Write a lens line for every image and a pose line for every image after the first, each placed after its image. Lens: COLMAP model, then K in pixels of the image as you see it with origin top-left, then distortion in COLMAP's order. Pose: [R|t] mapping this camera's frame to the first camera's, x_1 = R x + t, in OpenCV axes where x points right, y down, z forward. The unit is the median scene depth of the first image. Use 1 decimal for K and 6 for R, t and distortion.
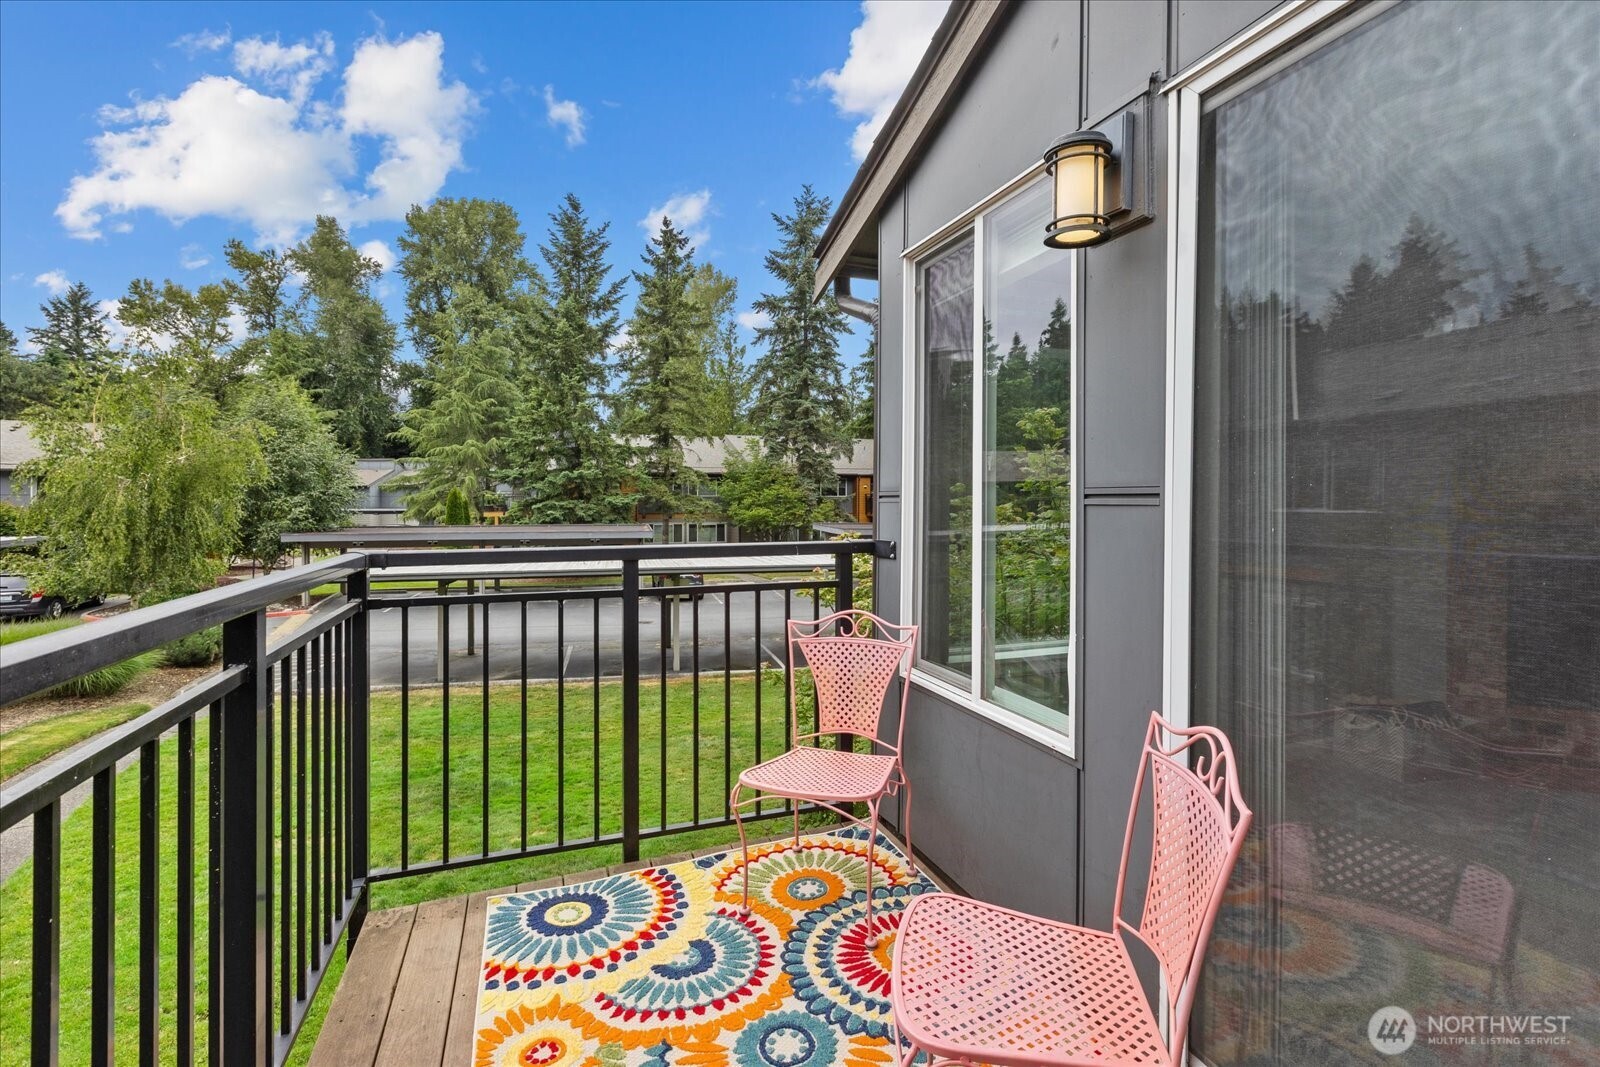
lens RADIAL K [[728.9, 0, 804.6], [0, 728.9, 502.5], [0, 0, 1]] dist [0.000681, 0.000179]
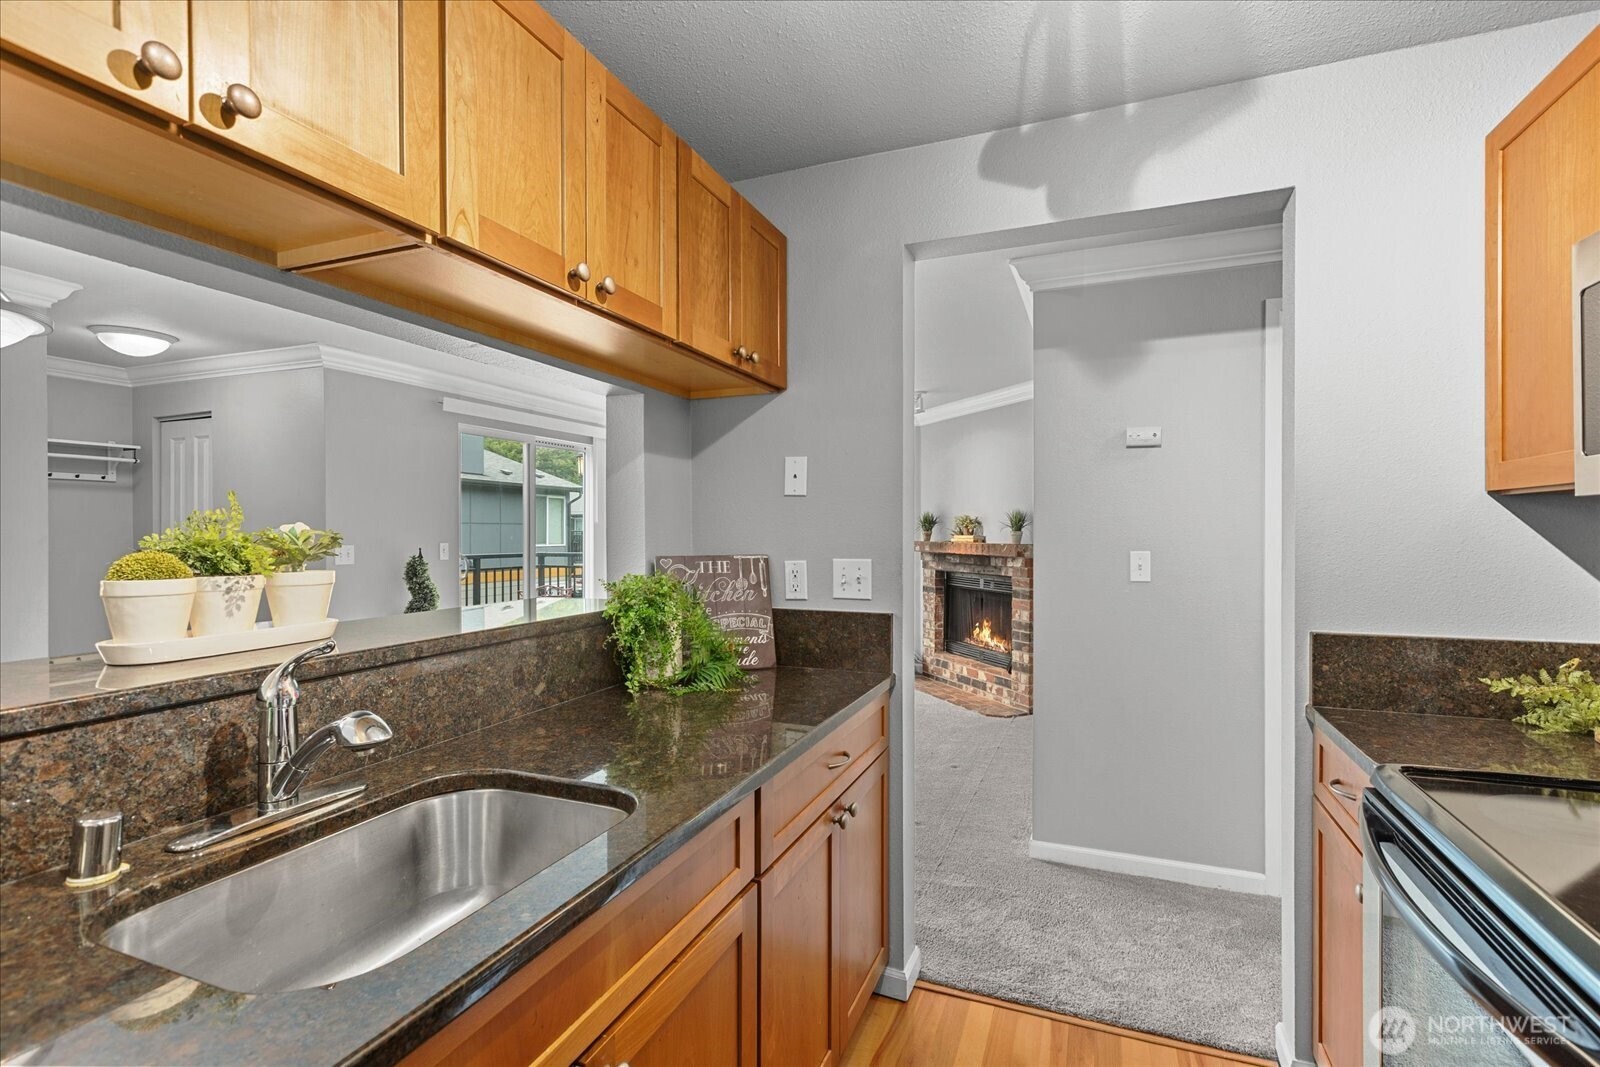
lens RADIAL K [[727.7, 0, 825.1], [0, 727.7, 531.4], [0, 0, 1]] dist [0.001567, -0.000295]
pose [[0.752582, -0.000305, -0.658498, 0.168872], [-0.000409, 0.999999, -0.000931, -0.002120], [0.658498, 0.000970, 0.752582, -0.049374]]
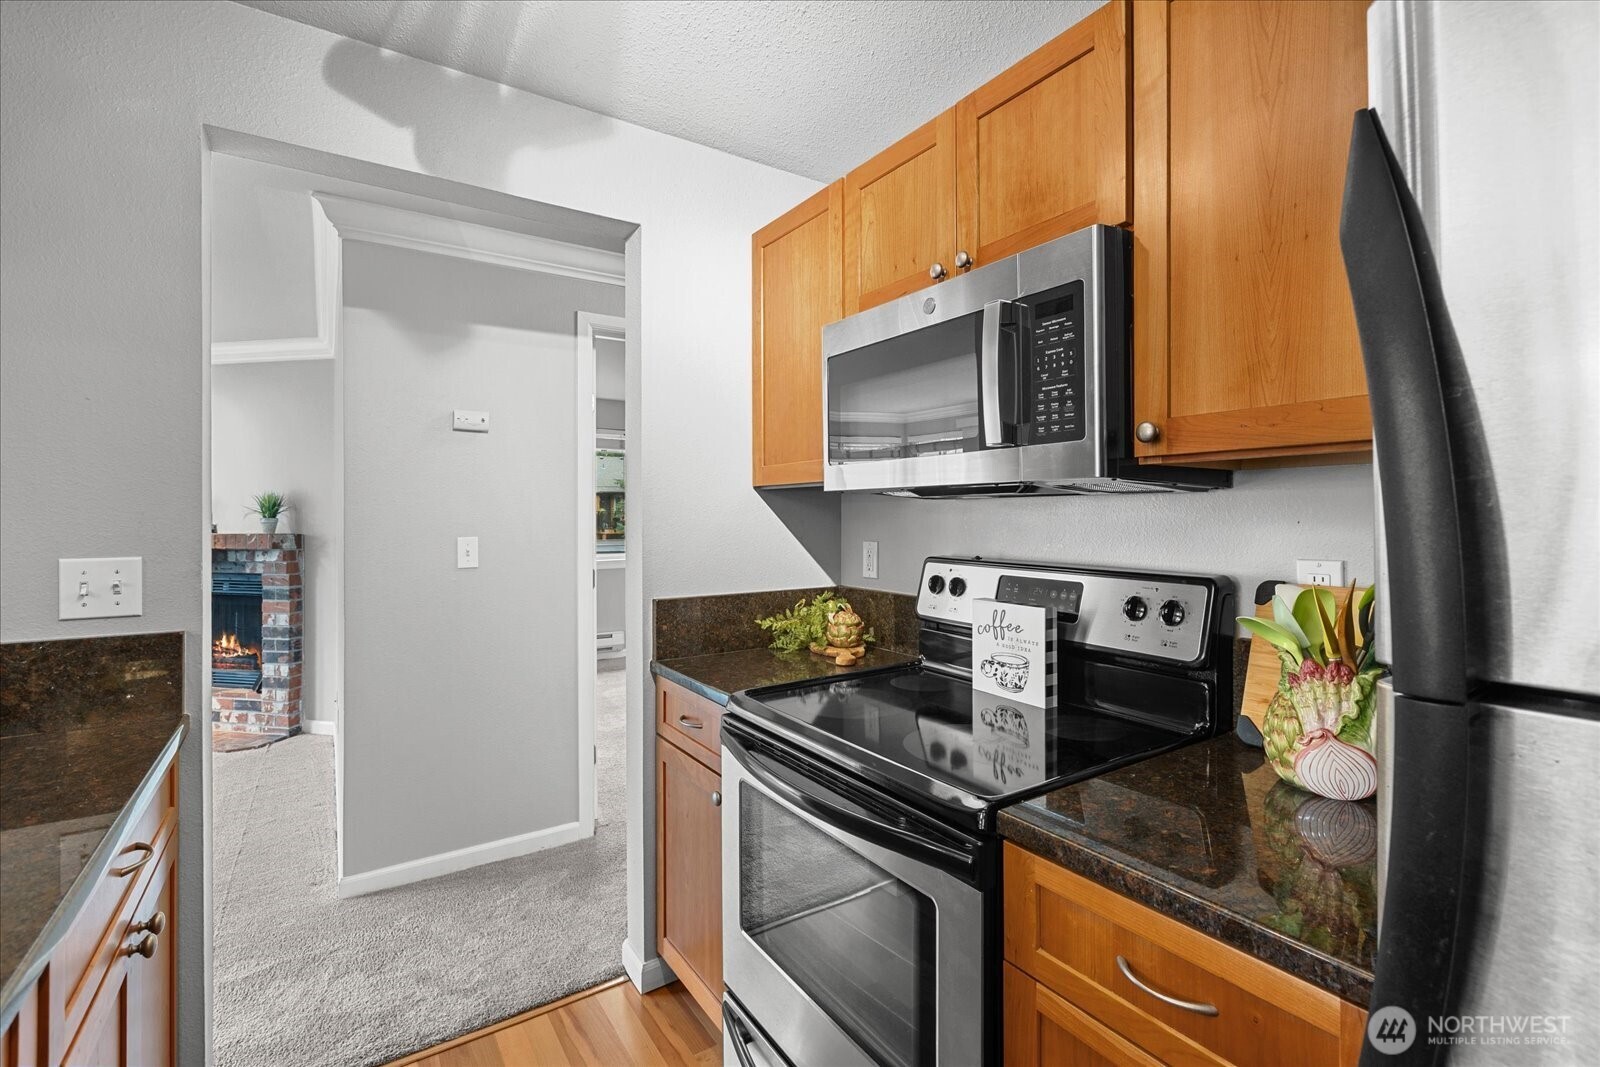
lens RADIAL K [[720.8, 0, 805.7], [0, 720.8, 515.5], [0, 0, 1]] dist [0.001232, 0.000224]
pose [[0.972784, -0.003546, 0.231686, 0.160847], [0.004410, 0.999985, -0.003209, -0.001957], [-0.231671, 0.004144, 0.972785, -0.050301]]
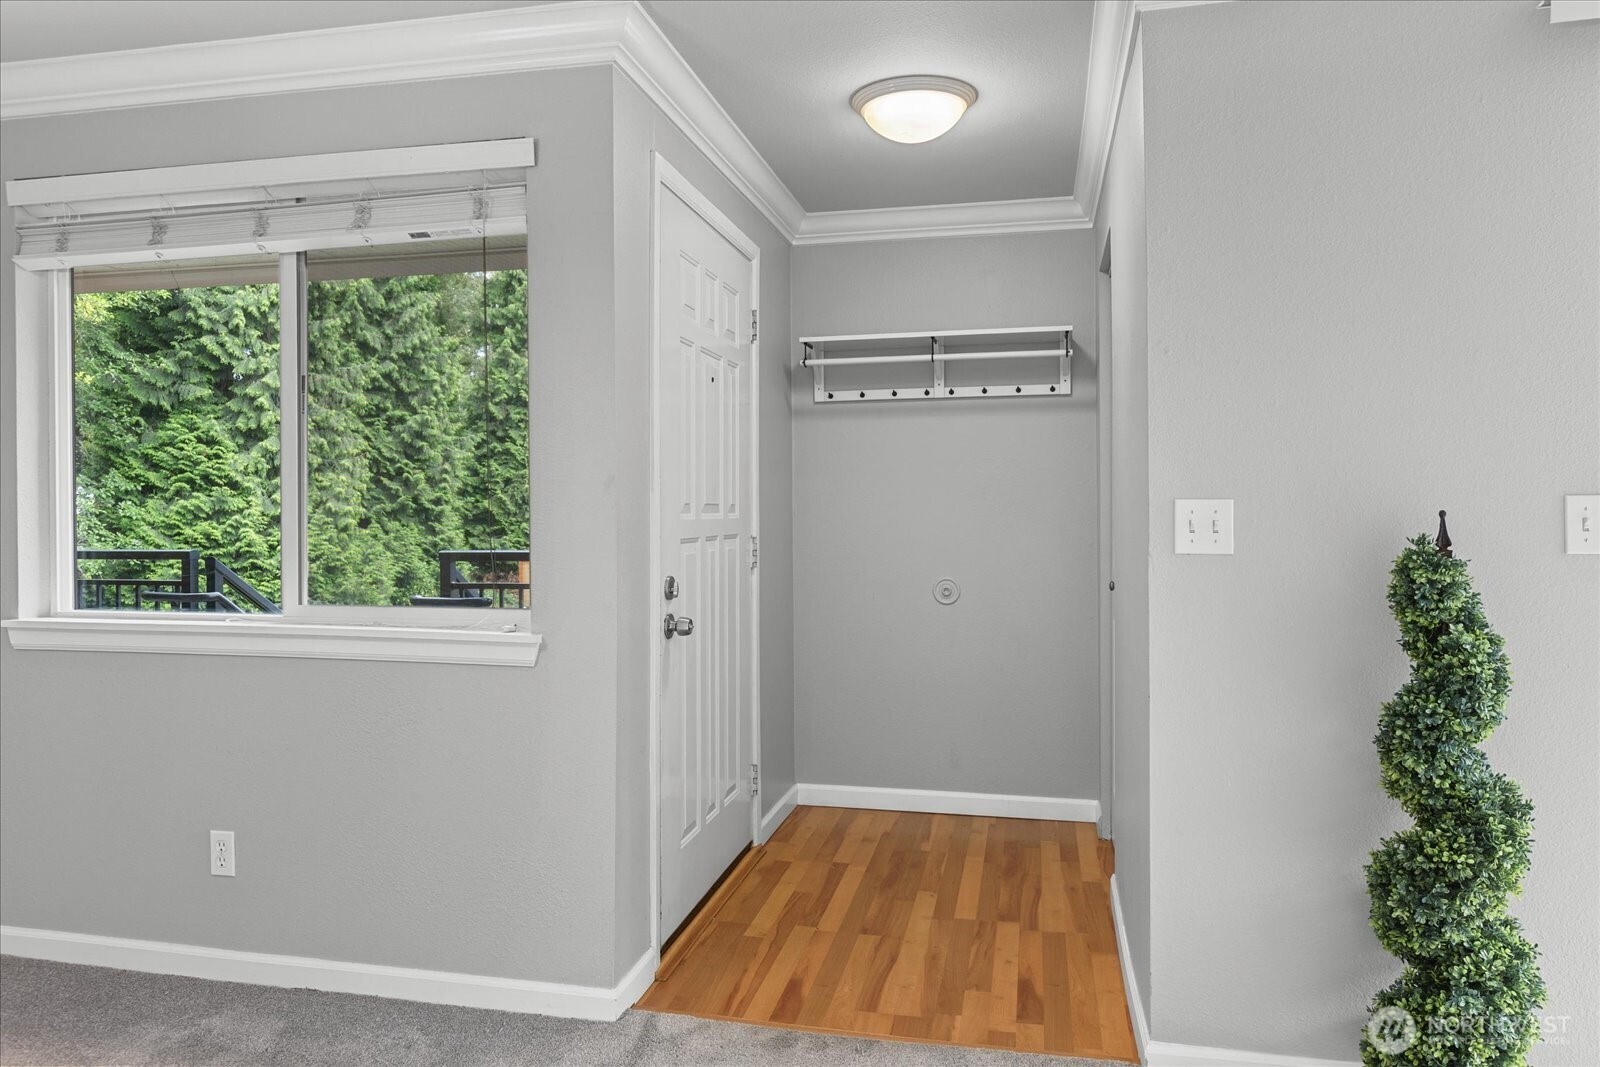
lens RADIAL K [[1069.3, 0, 797.9], [0, 1069.3, 506.2], [0, 0, 1]] dist [0.000148, -0.001460]
pose [[-0.543007, 0.002988, -0.839723, 0.102706], [0.003115, 0.999994, 0.001544, 0.000034], [0.839722, -0.001778, -0.543013, -0.002921]]
